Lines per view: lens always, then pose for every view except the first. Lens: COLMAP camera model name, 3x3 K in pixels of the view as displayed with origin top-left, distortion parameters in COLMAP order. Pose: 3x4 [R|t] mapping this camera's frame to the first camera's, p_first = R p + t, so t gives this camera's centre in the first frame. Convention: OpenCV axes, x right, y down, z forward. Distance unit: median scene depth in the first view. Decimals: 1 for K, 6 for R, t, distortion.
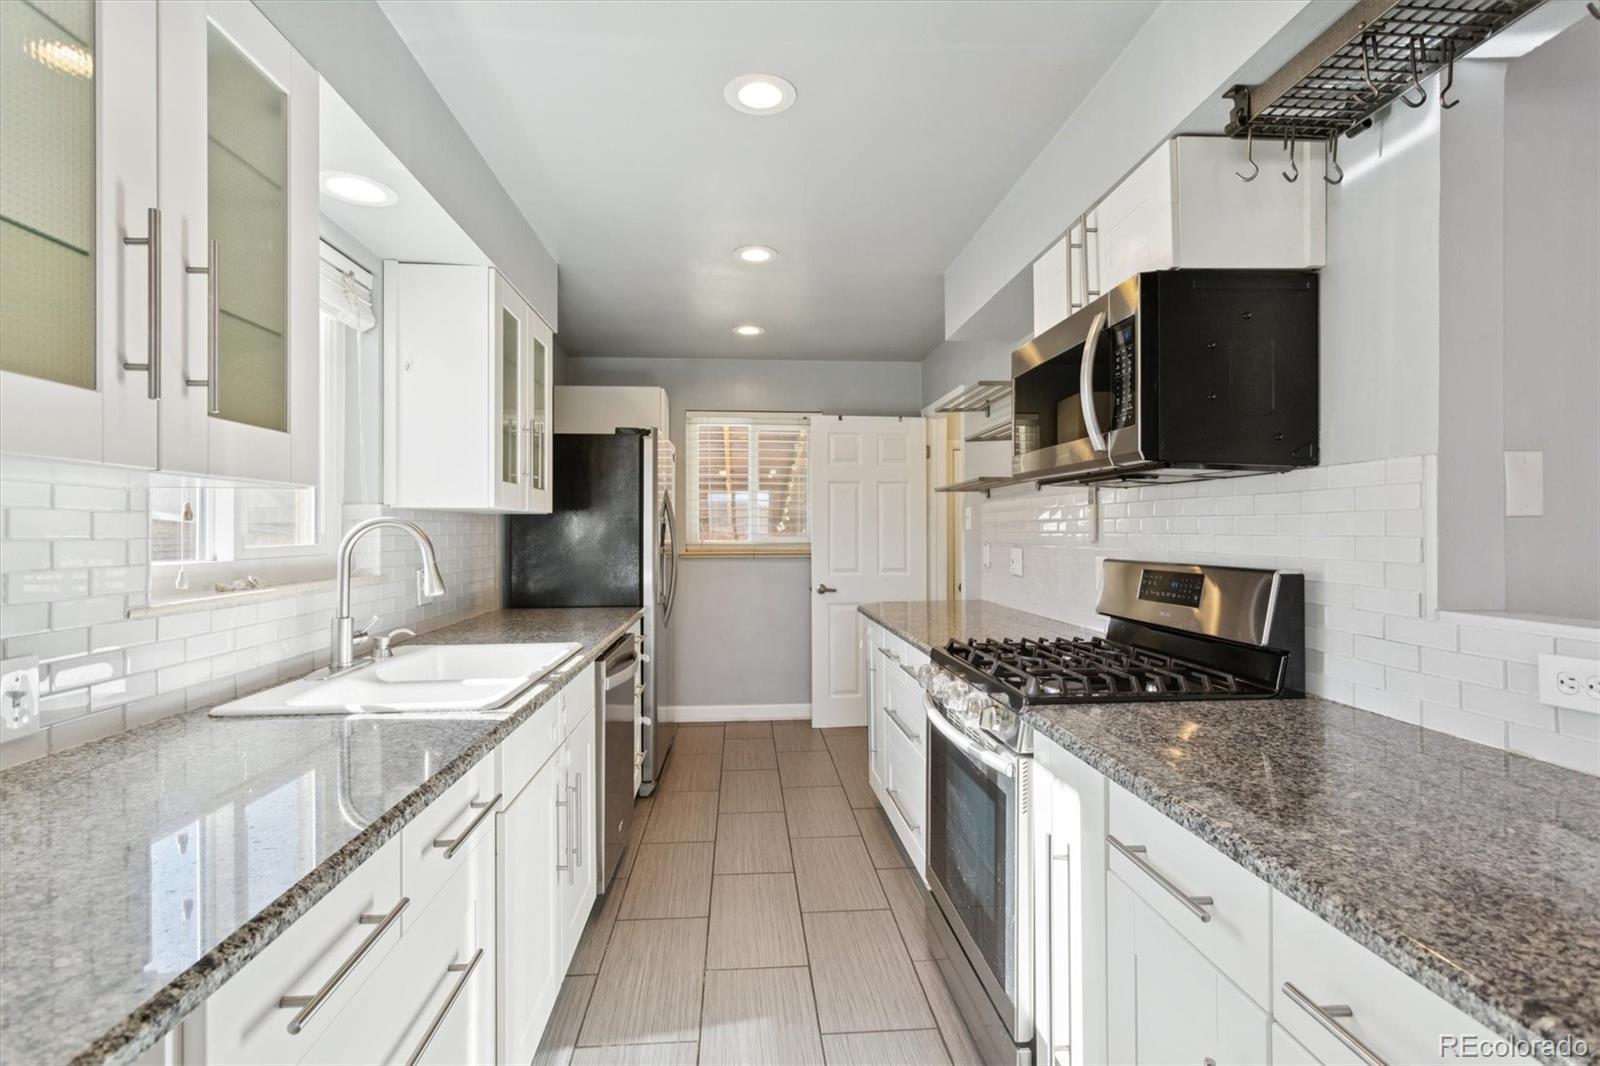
lens RADIAL K [[748.4, 0, 799.1], [0, 748.4, 530.5], [0, 0, 1]] dist [0.003977, 0.001904]
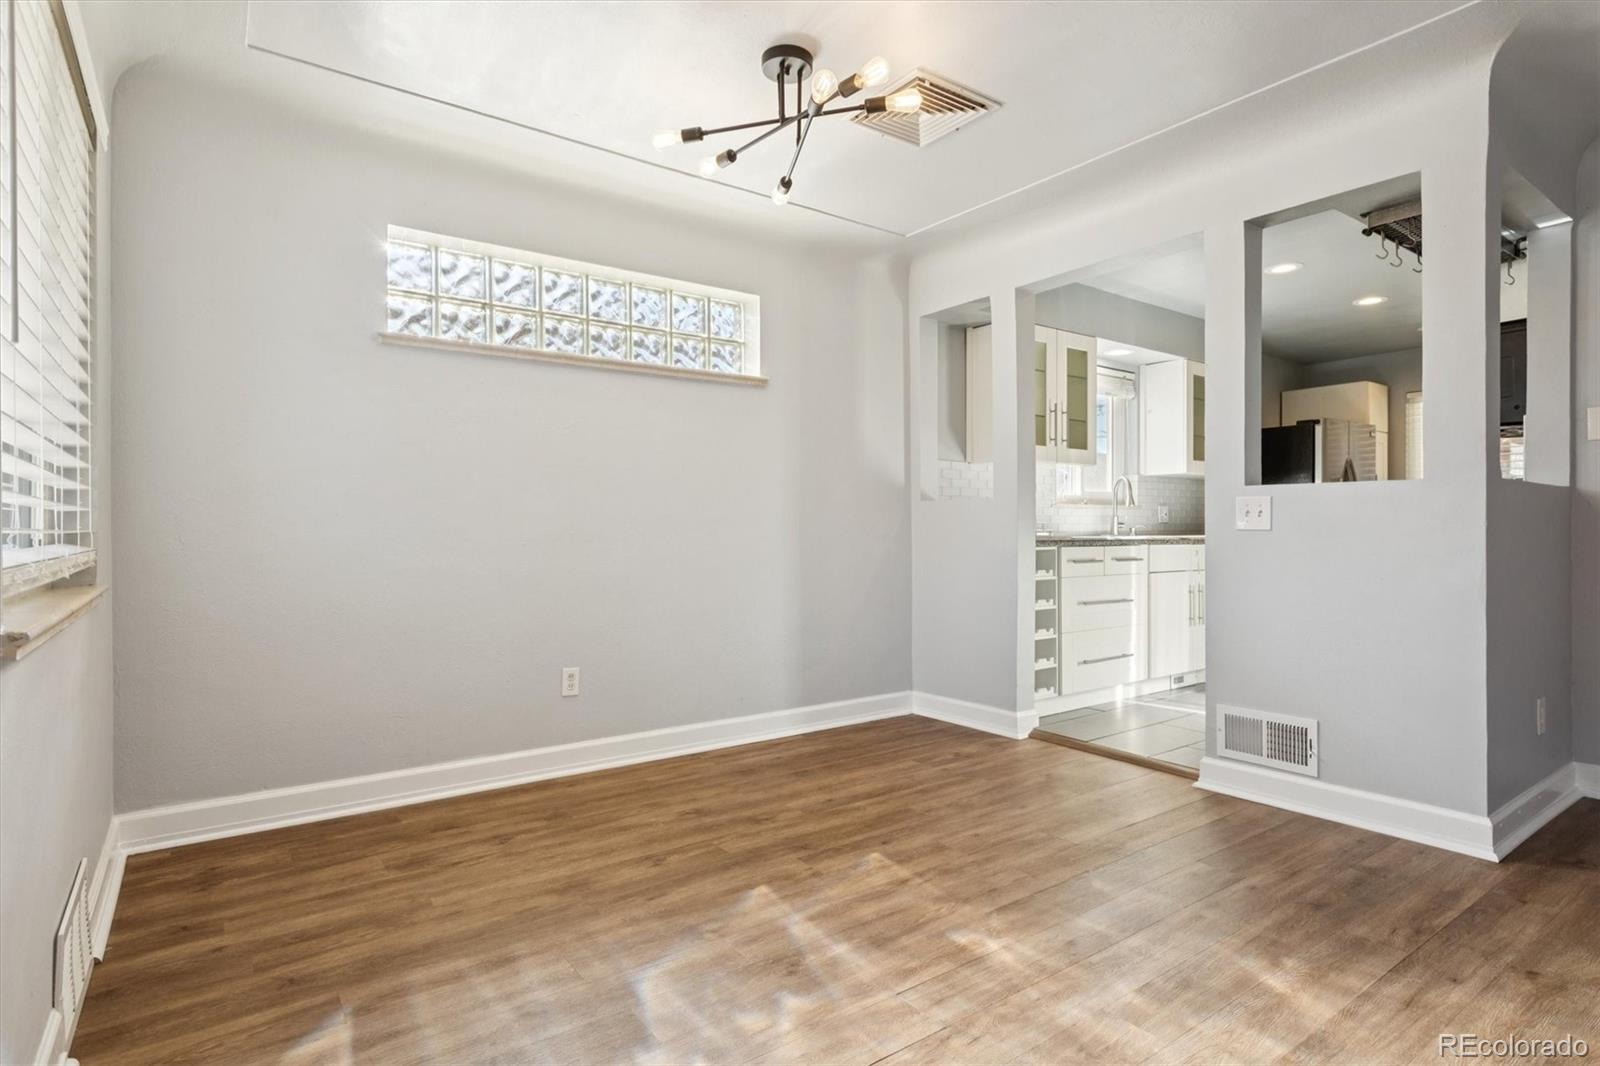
lens RADIAL K [[823.4, 0, 805.9], [0, 823.4, 531.1], [0, 0, 1]] dist [-0.002270, 0.000017]
pose [[0.527434, 0.001822, -0.849594, 1.902339], [0.001287, 0.999995, 0.002944, 0.236656], [0.849595, -0.002646, 0.527429, -2.150752]]
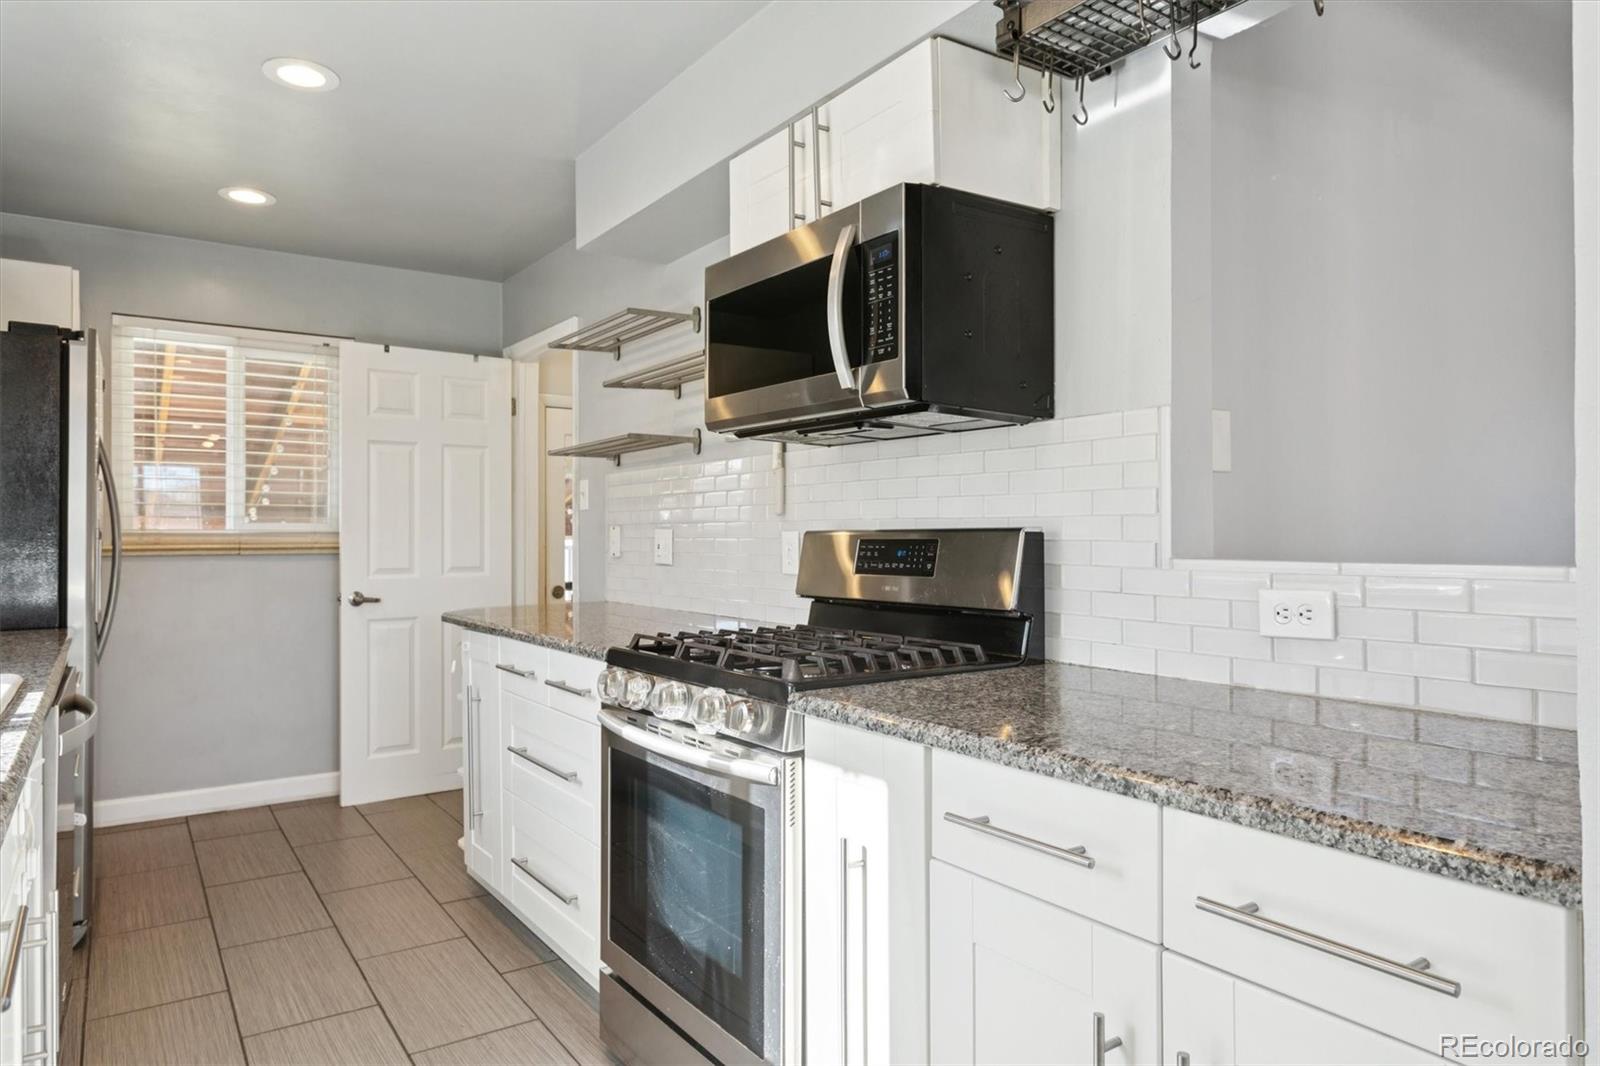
lens RADIAL K [[1002.2, 0, 797.5], [0, 1002.2, 527.9], [0, 0, 1]] dist [-0.005120, 0.000429]
pose [[0.867596, 0.004948, 0.497246, -0.208836], [-0.000972, 0.999965, -0.008255, 0.059783], [-0.497270, 0.006679, 0.867570, 0.056828]]
